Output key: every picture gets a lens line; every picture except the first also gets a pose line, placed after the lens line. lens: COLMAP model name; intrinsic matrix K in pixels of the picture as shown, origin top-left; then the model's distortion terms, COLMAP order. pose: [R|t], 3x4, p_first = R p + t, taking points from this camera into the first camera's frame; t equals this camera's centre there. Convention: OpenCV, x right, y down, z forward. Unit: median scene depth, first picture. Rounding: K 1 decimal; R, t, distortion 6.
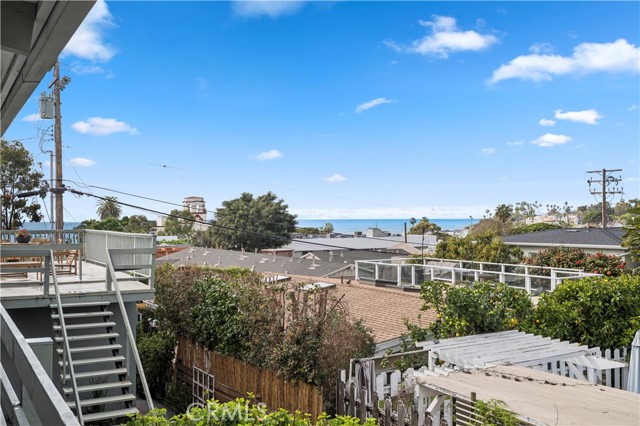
lens RADIAL K [[624.0, 0, 321.7], [0, 624.0, 211.8], [0, 0, 1]] dist [-0.013653, 0.000000]
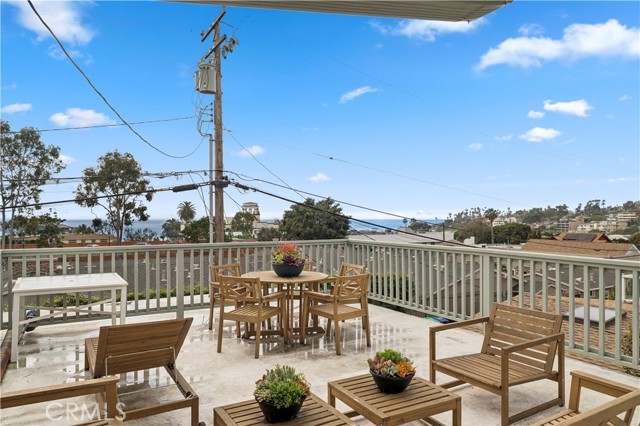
lens RADIAL K [[437.5, 0, 320.8], [0, 437.5, 216.5], [0, 0, 1]] dist [0.000738, 0.000124]
pose [[0.999889, 0.003832, -0.014415, -0.103872], [-0.003752, 0.999978, 0.005558, 0.001593], [0.014436, -0.005504, 0.999881, 0.159896]]
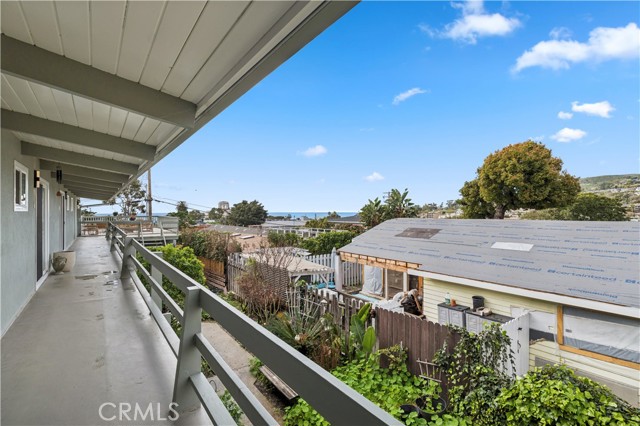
lens RADIAL K [[297.2, 0, 316.3], [0, 297.2, 213.3], [0, 0, 1]] dist [-0.004765, 0.000519]
pose [[0.995862, 0.002467, 0.090846, 0.043498], [-0.003815, 0.999885, 0.014672, -0.000729], [-0.090799, -0.014958, 0.995757, -0.076946]]
